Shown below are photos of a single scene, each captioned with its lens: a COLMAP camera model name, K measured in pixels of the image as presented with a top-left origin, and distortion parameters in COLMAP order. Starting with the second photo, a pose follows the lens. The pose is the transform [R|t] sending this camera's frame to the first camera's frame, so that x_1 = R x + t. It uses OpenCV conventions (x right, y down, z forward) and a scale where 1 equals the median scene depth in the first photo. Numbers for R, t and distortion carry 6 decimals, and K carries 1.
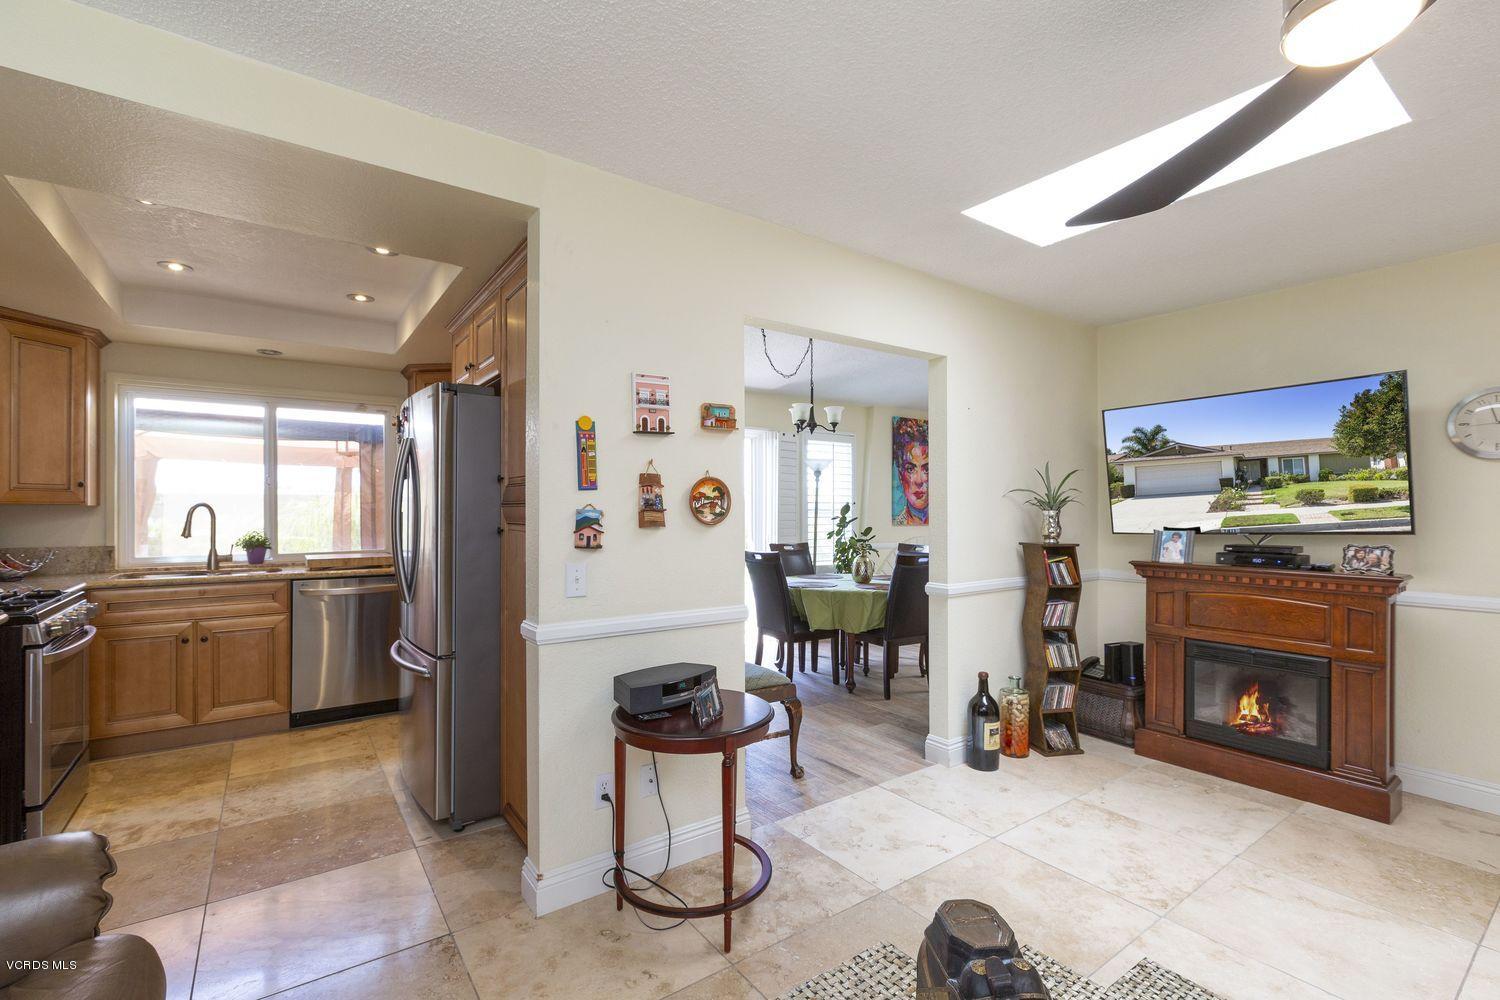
lens RADIAL K [[665.4, 0, 758.2], [0, 665.4, 508.2], [0, 0, 1]] dist [0.003343, -0.001005]
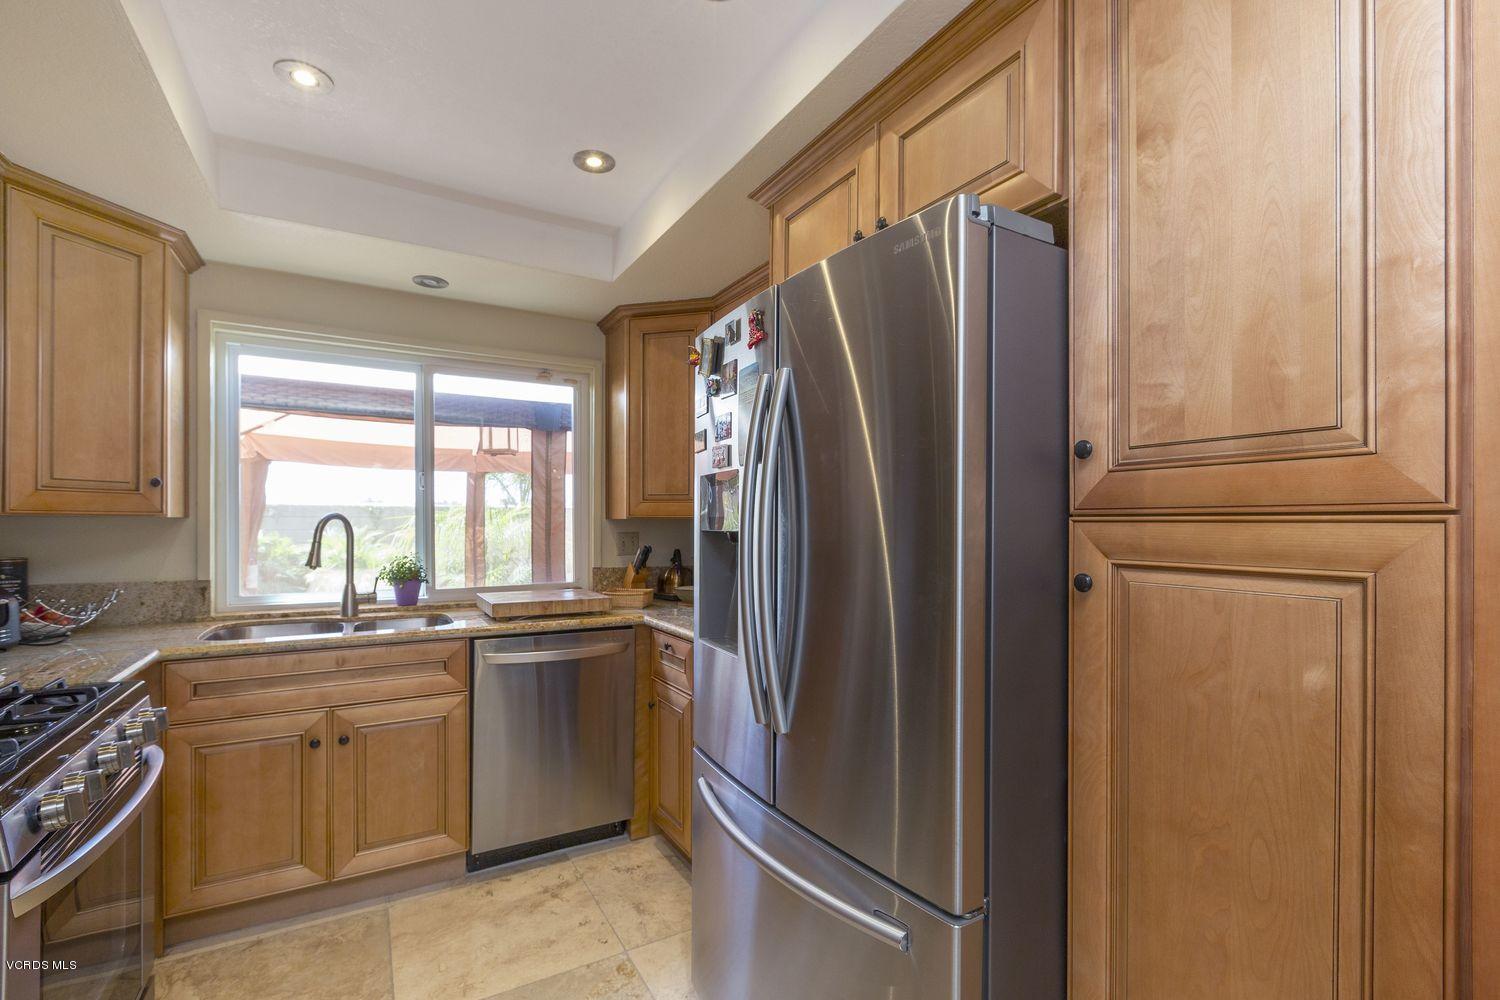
lens RADIAL K [[665.4, 0, 757.4], [0, 665.4, 524.4], [0, 0, 1]] dist [0.003343, -0.001005]
pose [[0.995169, 0.004268, -0.098085, -0.380829], [-0.003828, 0.999982, 0.004669, -0.002111], [0.098103, -0.004271, 0.995167, 0.416478]]
